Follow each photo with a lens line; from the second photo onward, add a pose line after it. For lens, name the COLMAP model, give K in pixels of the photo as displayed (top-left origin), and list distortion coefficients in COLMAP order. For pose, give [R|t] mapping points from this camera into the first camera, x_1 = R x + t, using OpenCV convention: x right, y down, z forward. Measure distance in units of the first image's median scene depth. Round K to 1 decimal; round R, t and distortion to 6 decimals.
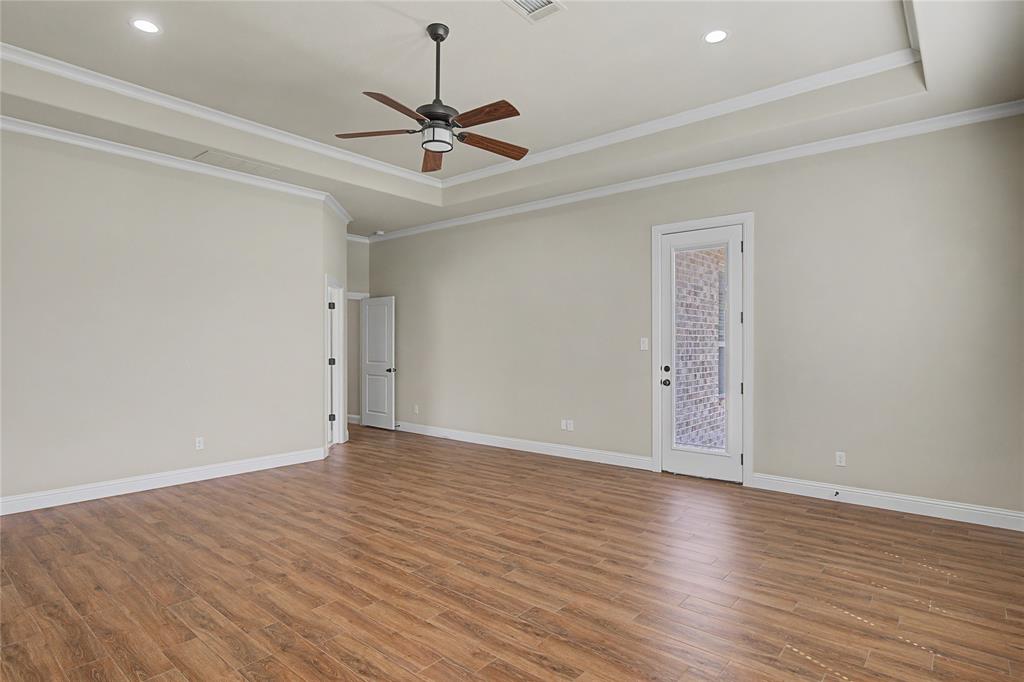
lens RADIAL K [[543.6, 0, 518.4], [0, 543.6, 342.2], [0, 0, 1]] dist [-0.011596, 0.002507]
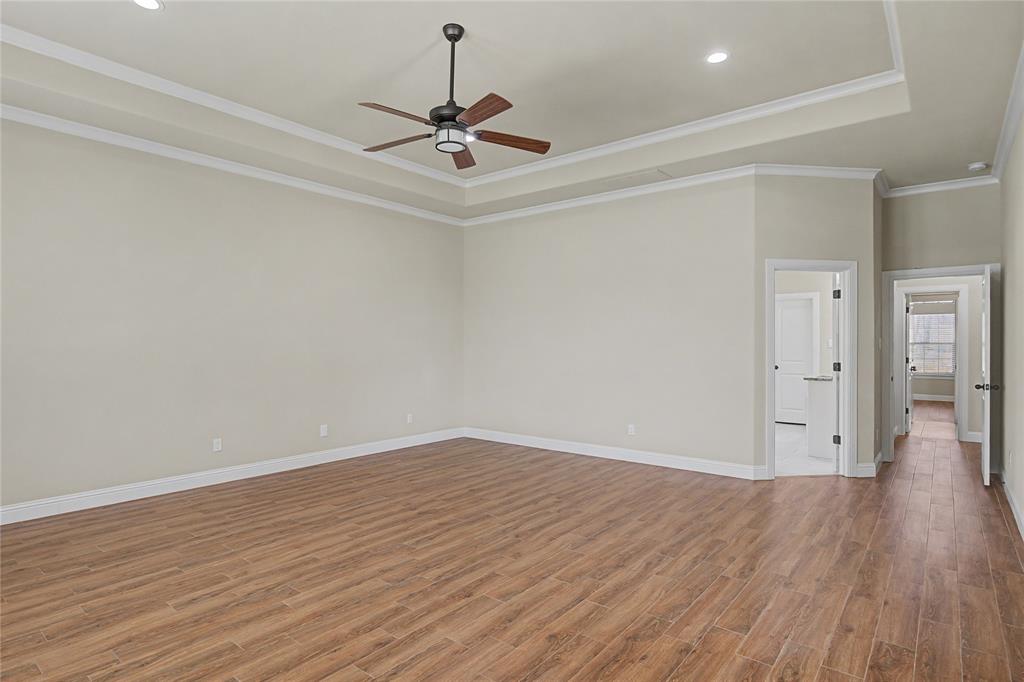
lens RADIAL K [[543.6, 0, 517.8], [0, 543.6, 343.1], [0, 0, 1]] dist [-0.011596, 0.002507]
pose [[0.013061, -0.003790, -0.999908, 0.802674], [0.003592, 0.999987, -0.003743, 0.006828], [0.999908, -0.003543, 0.013075, 1.041757]]
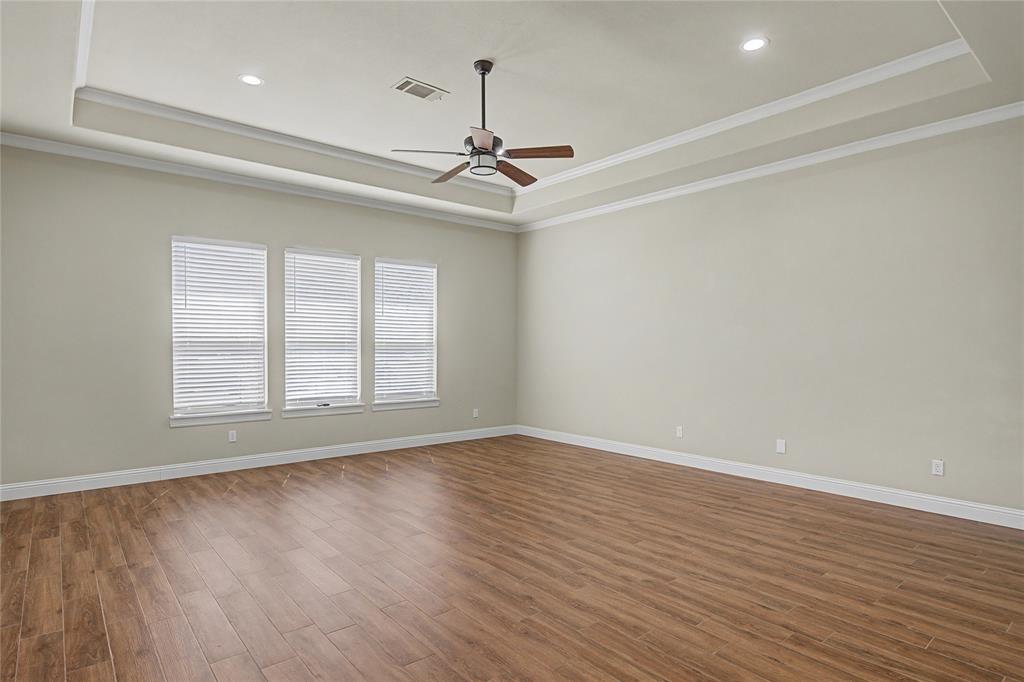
lens RADIAL K [[543.6, 0, 506.0], [0, 543.6, 340.9], [0, 0, 1]] dist [-0.011596, 0.002507]
pose [[-0.981169, -0.002437, 0.193134, -0.393793], [-0.004871, 0.999915, -0.012130, 0.009694], [-0.193088, -0.012842, -0.981097, 1.991972]]
